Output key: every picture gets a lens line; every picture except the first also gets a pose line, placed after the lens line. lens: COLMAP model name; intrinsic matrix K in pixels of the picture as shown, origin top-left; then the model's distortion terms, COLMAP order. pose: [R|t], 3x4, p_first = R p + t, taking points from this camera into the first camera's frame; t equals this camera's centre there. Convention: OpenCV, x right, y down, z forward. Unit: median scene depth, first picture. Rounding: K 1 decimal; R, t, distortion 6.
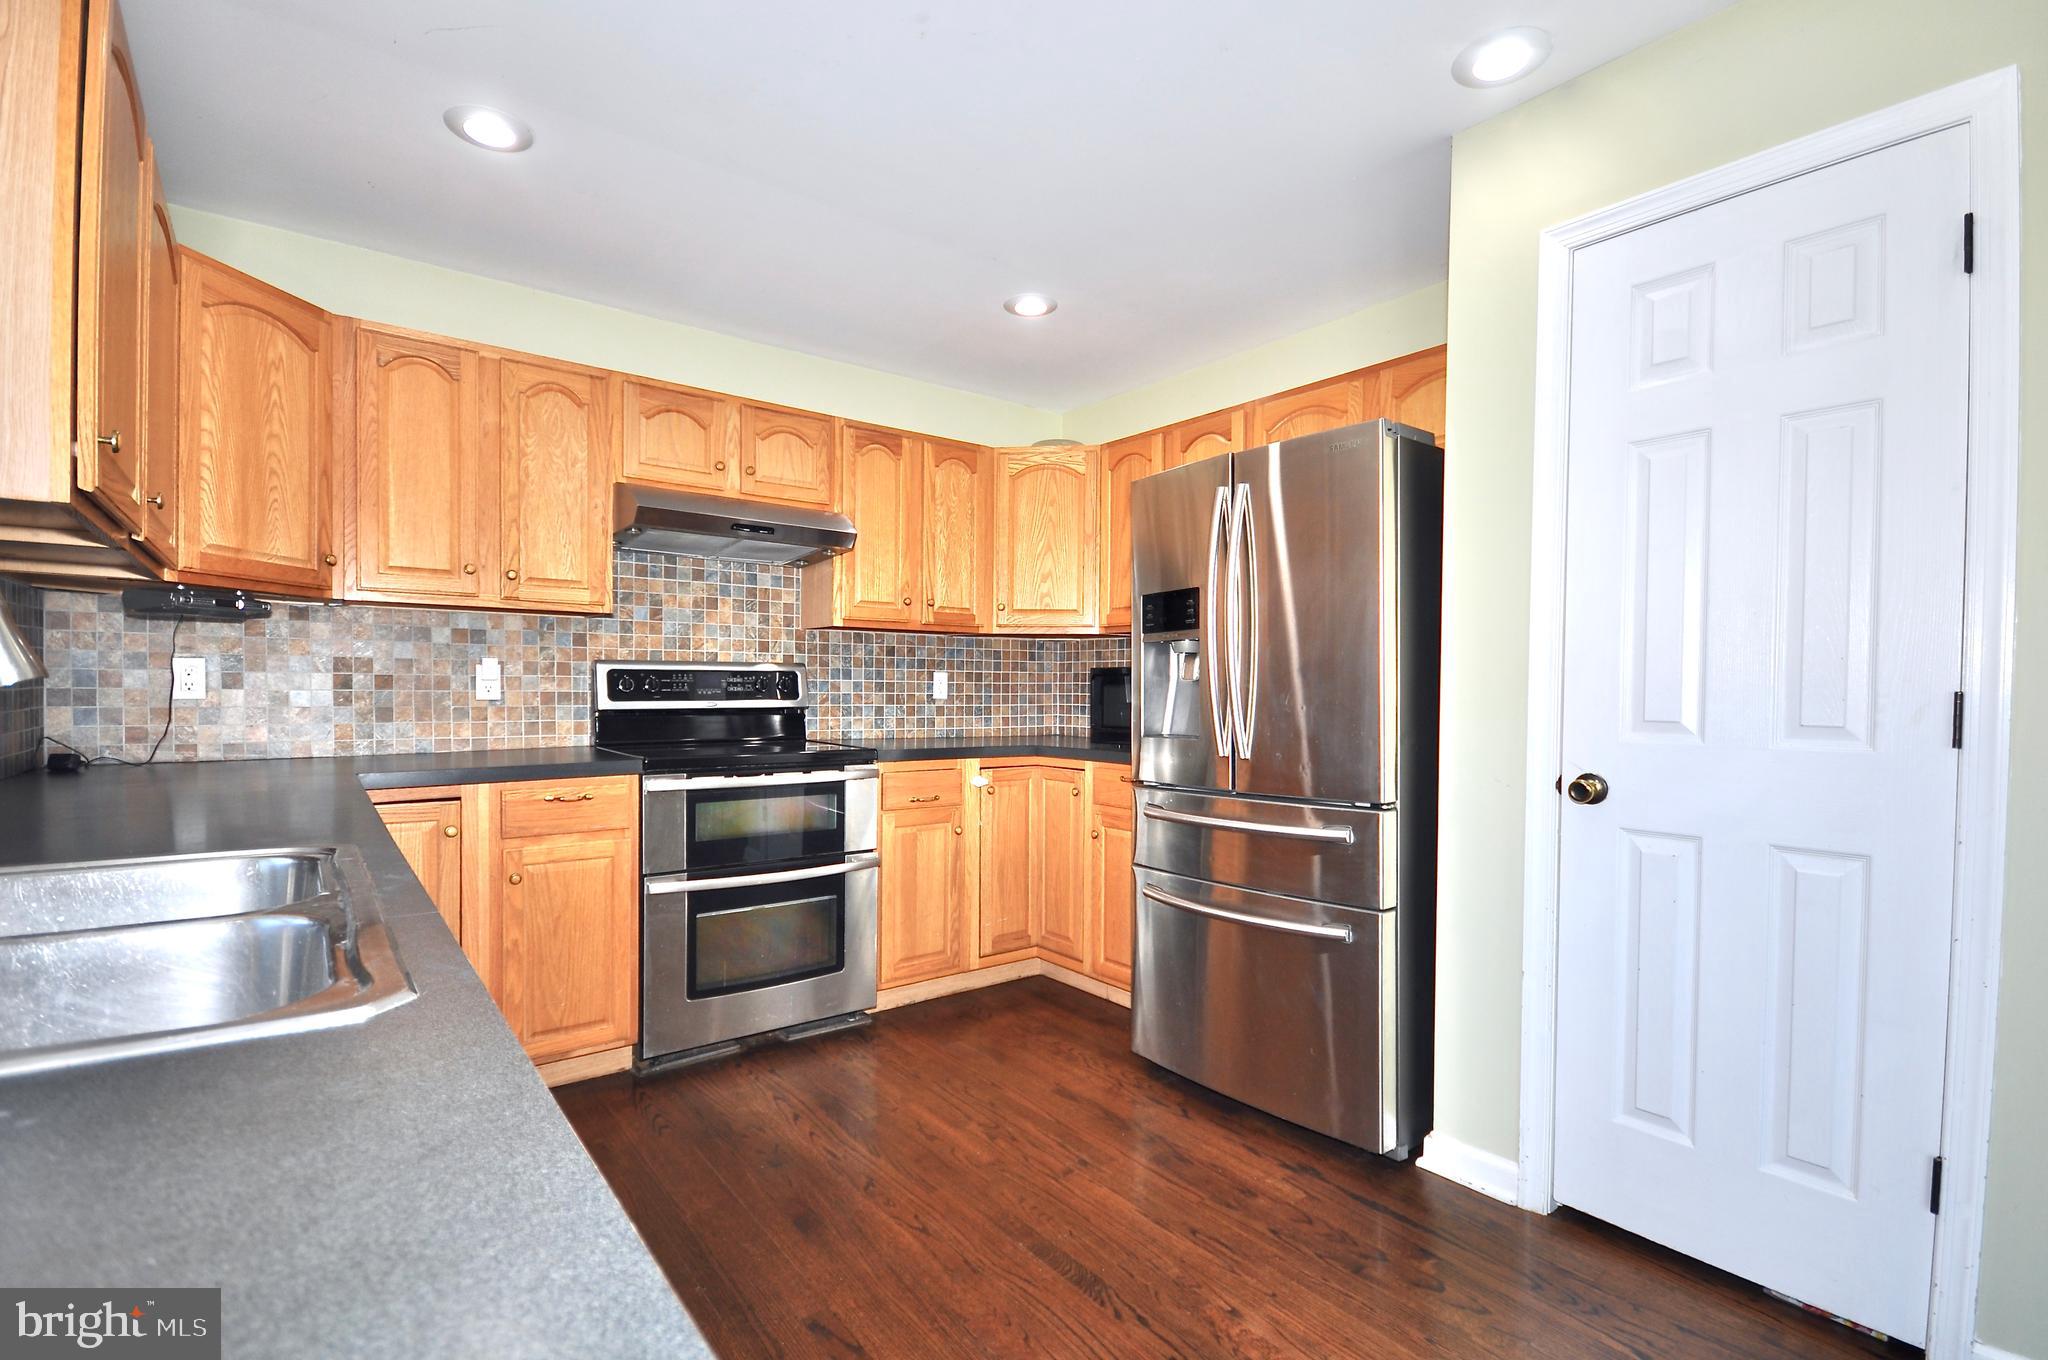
lens RADIAL K [[937.5, 0, 1022.6], [0, 937.5, 702.0], [0, 0, 1]] dist [-0.001264, 0.000140]
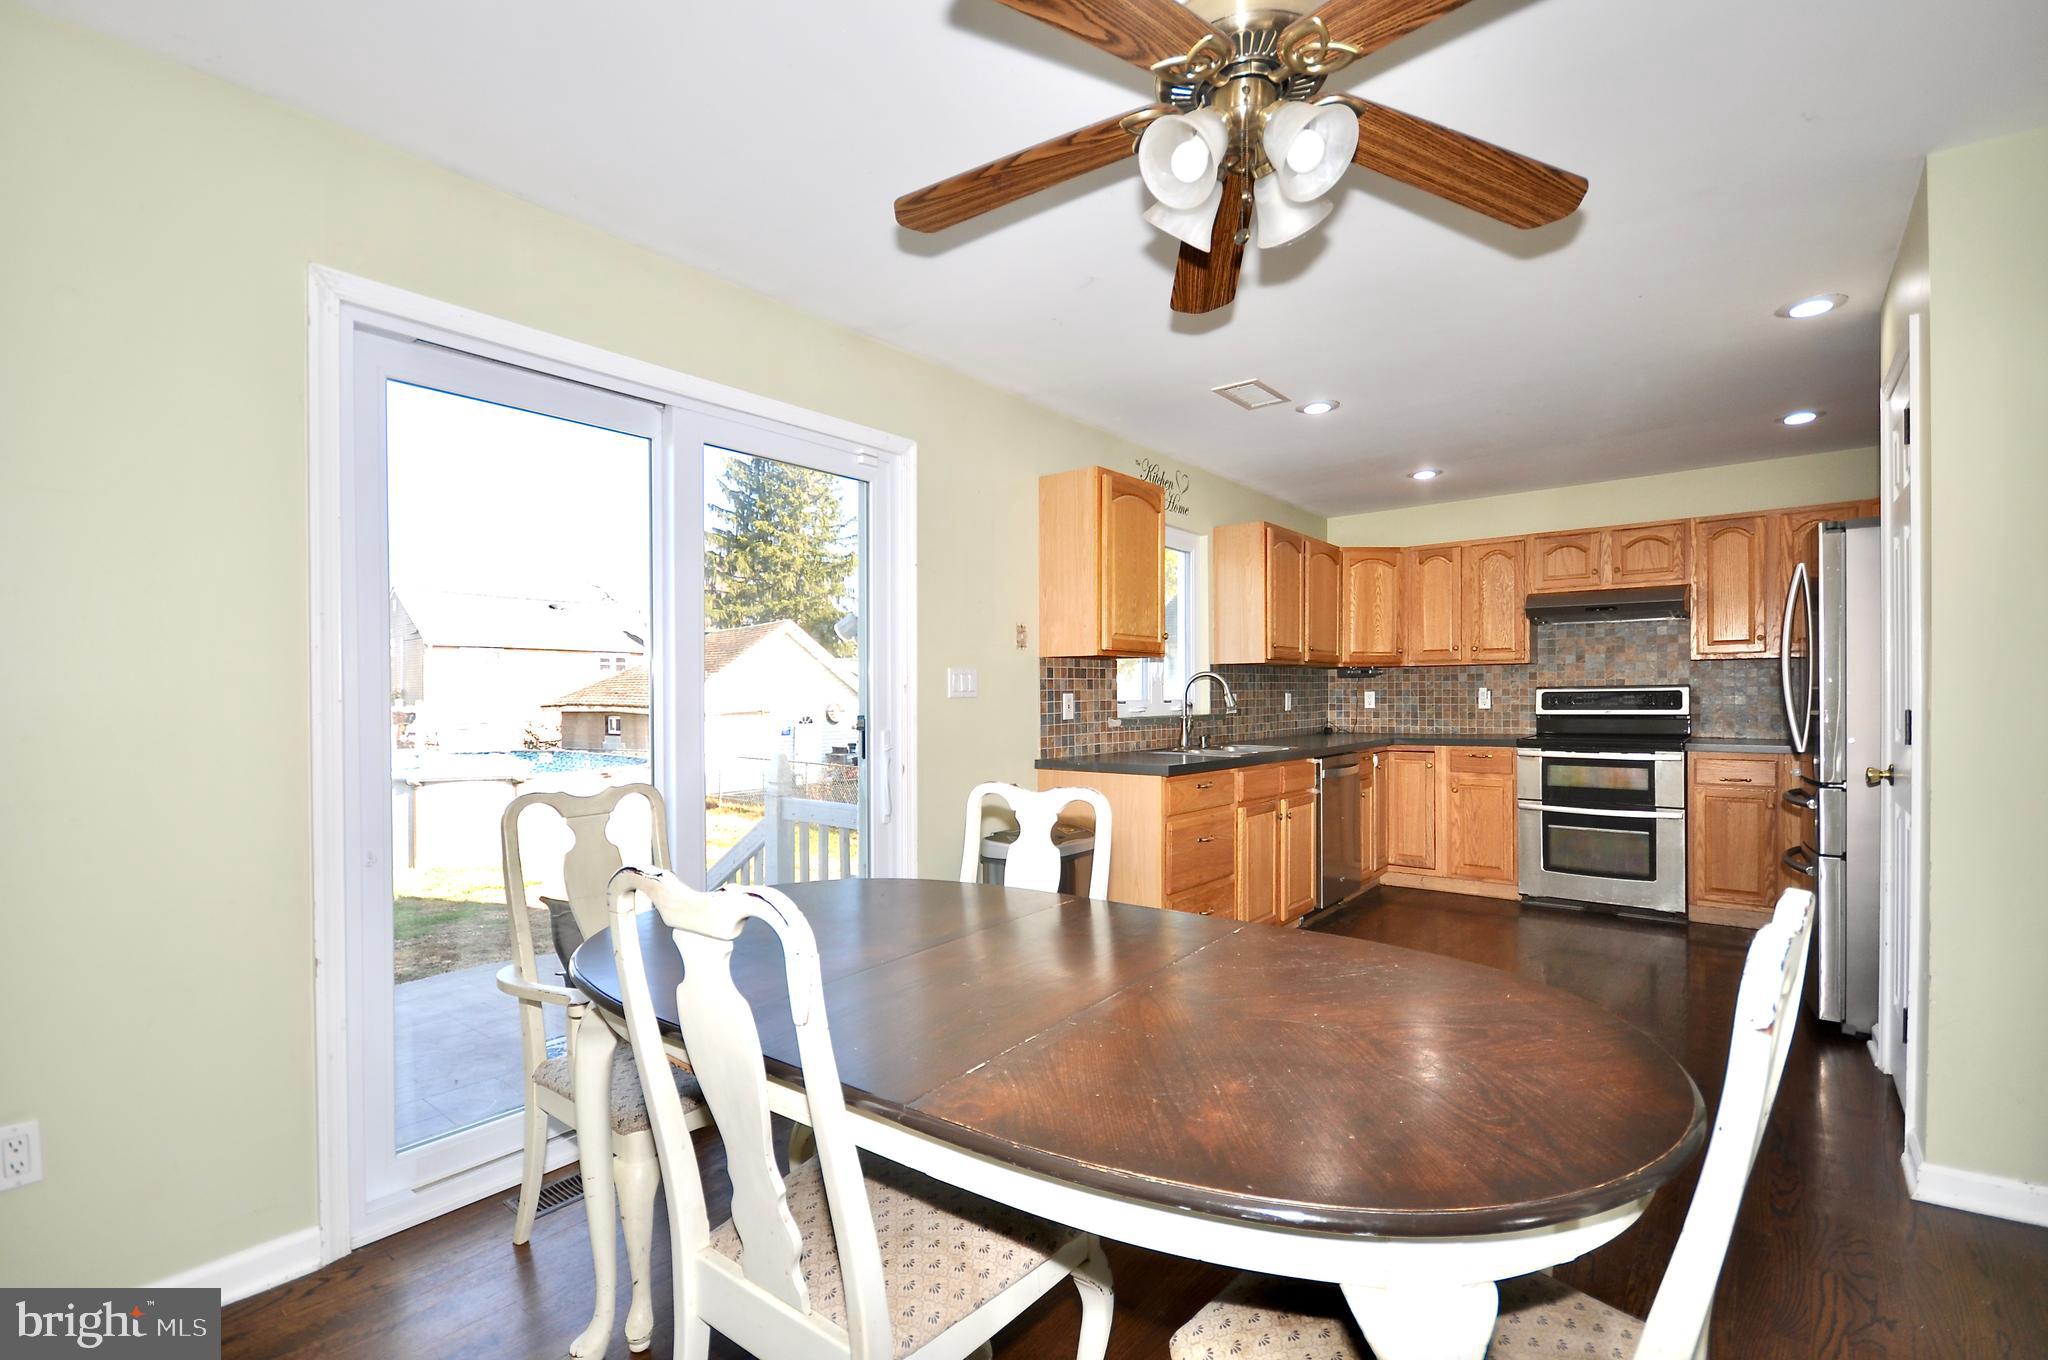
lens RADIAL K [[903.4, 0, 1019.6], [0, 903.4, 704.9], [0, 0, 1]] dist [0.017115, -0.016015]
pose [[0.226512, 0.000419, -0.974008, 1.048208], [-0.004593, 0.999989, -0.000638, -0.004541], [0.973997, 0.004618, 0.226512, -0.387247]]
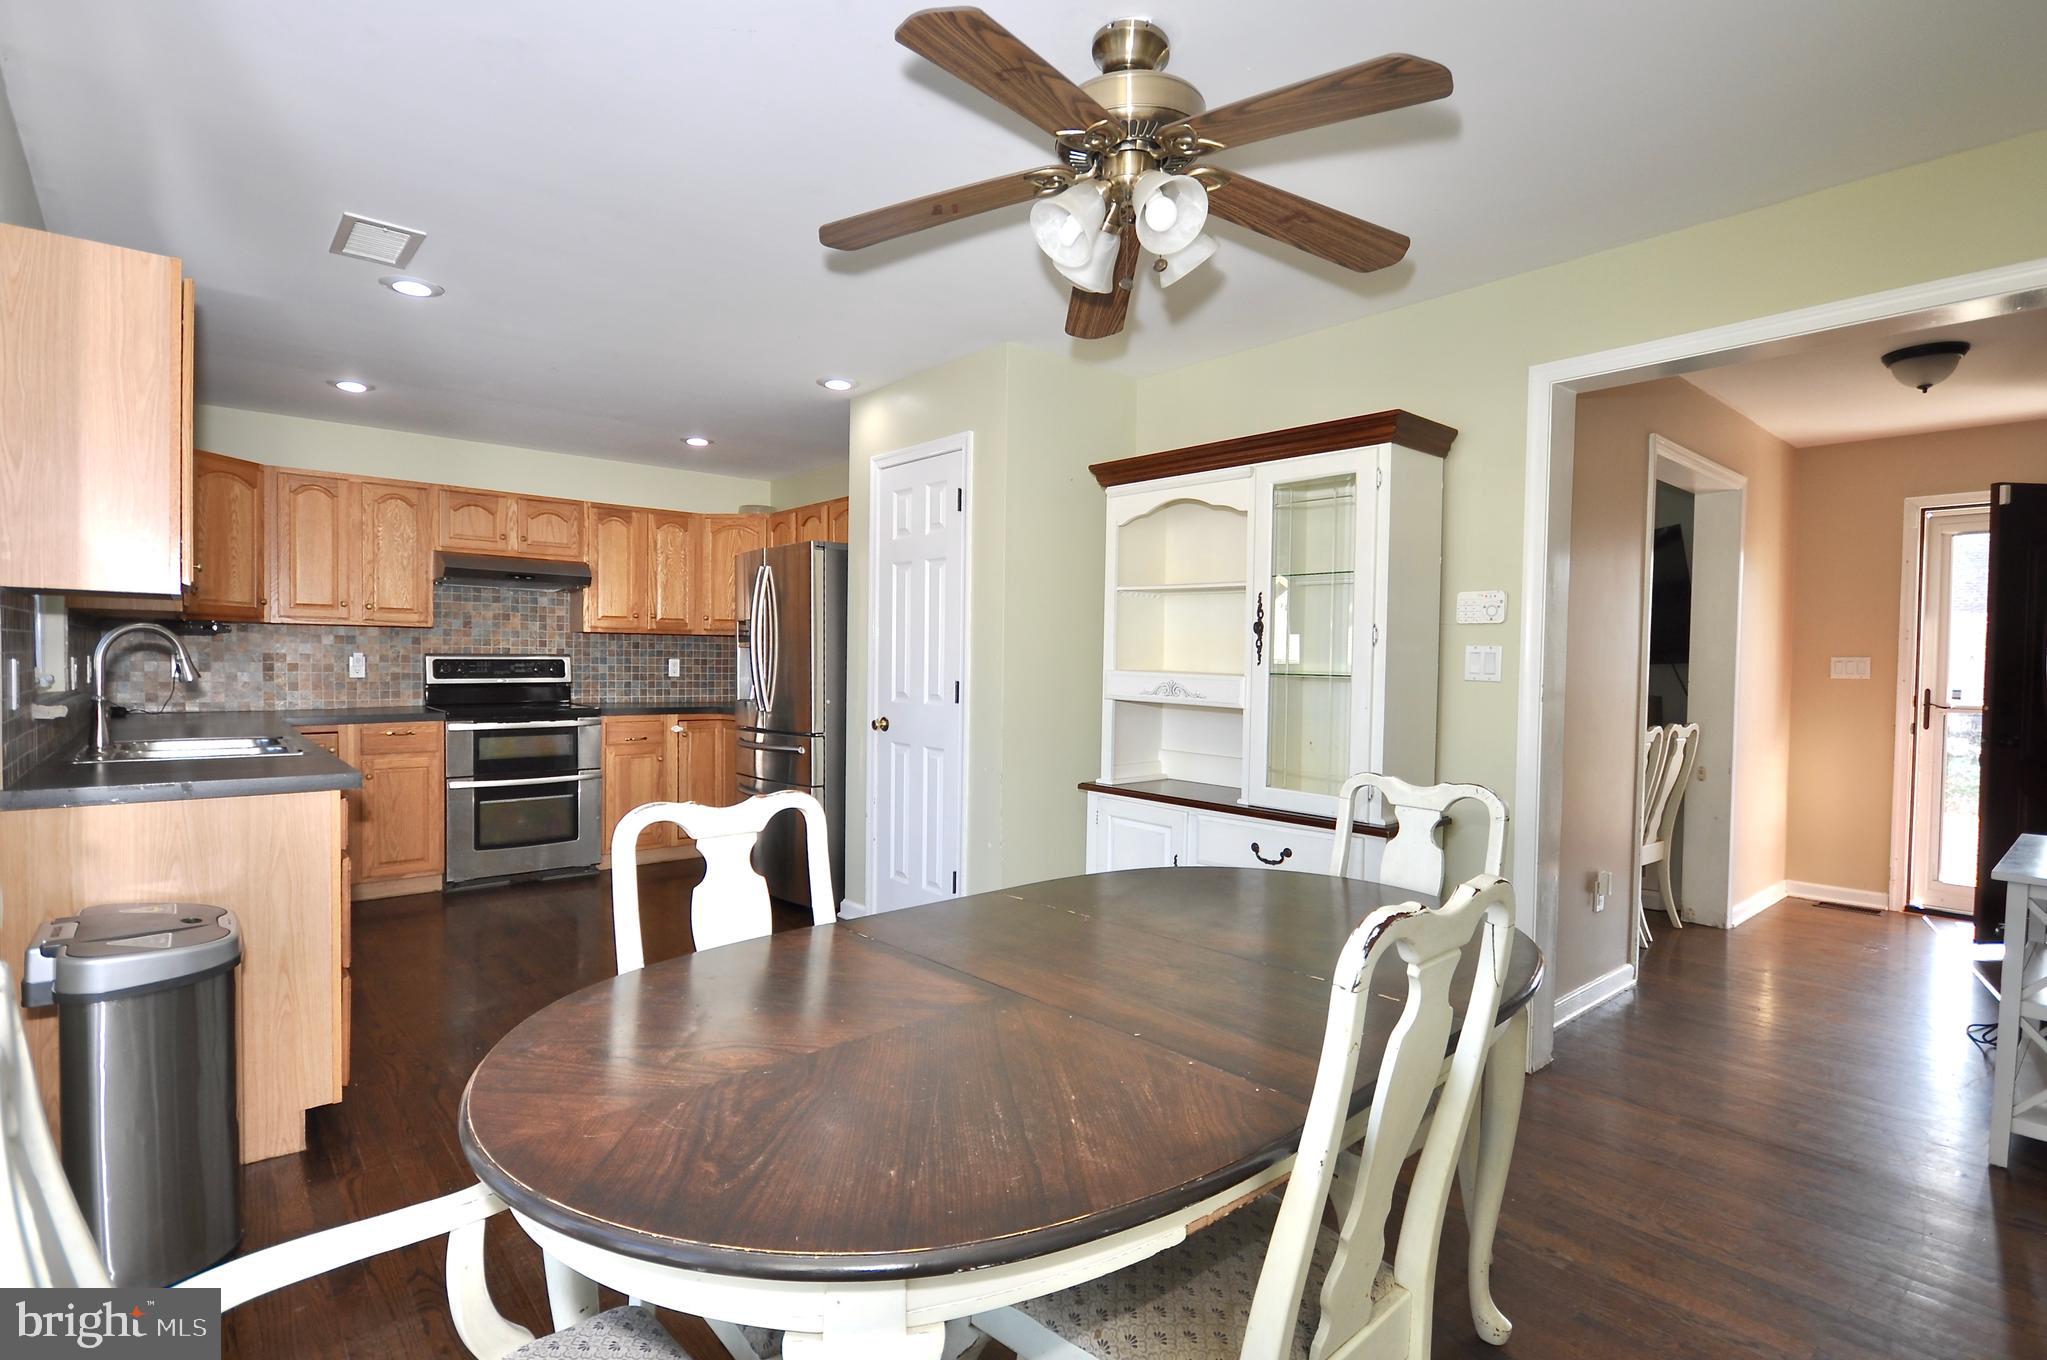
lens RADIAL K [[975.5, 0, 1023.5], [0, 975.5, 680.0], [0, 0, 1]] dist [0.000448, -0.000363]
pose [[0.998590, 0.002025, 0.053052, 0.507420], [-0.002303, 0.999984, 0.005186, -0.009754], [-0.053041, -0.005301, 0.998578, -0.775635]]
